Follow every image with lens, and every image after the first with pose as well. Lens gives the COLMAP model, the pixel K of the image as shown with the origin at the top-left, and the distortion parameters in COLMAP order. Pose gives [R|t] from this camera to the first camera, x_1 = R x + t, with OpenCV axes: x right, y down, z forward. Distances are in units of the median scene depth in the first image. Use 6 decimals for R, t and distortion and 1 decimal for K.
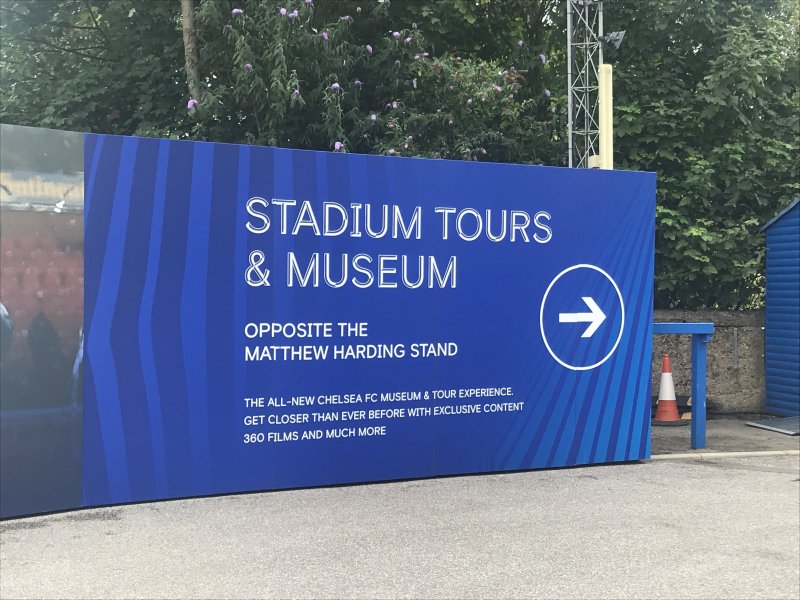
lens RADIAL K [[1253.9, 0, 399.7], [0, 1253.9, 300.2], [0, 0, 1]] dist [0.027061, 0.000000]
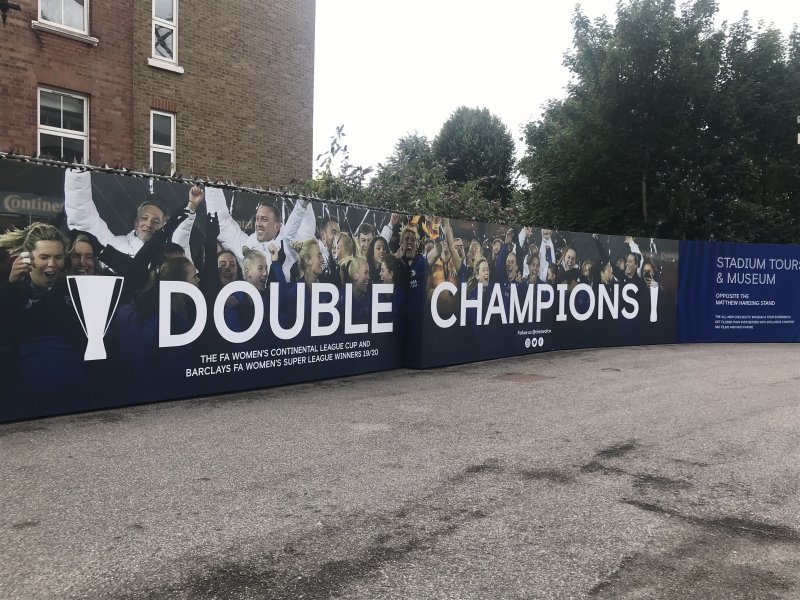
lens RADIAL K [[691.6, 0, 399.8], [0, 691.6, 300.7], [0, 0, 1]] dist [-0.000200, 0.009353]
pose [[0.969706, 0.020718, -0.243395, -0.474622], [-0.015553, 0.999612, 0.023123, 0.007151], [0.243780, -0.018637, 0.969651, -0.994519]]
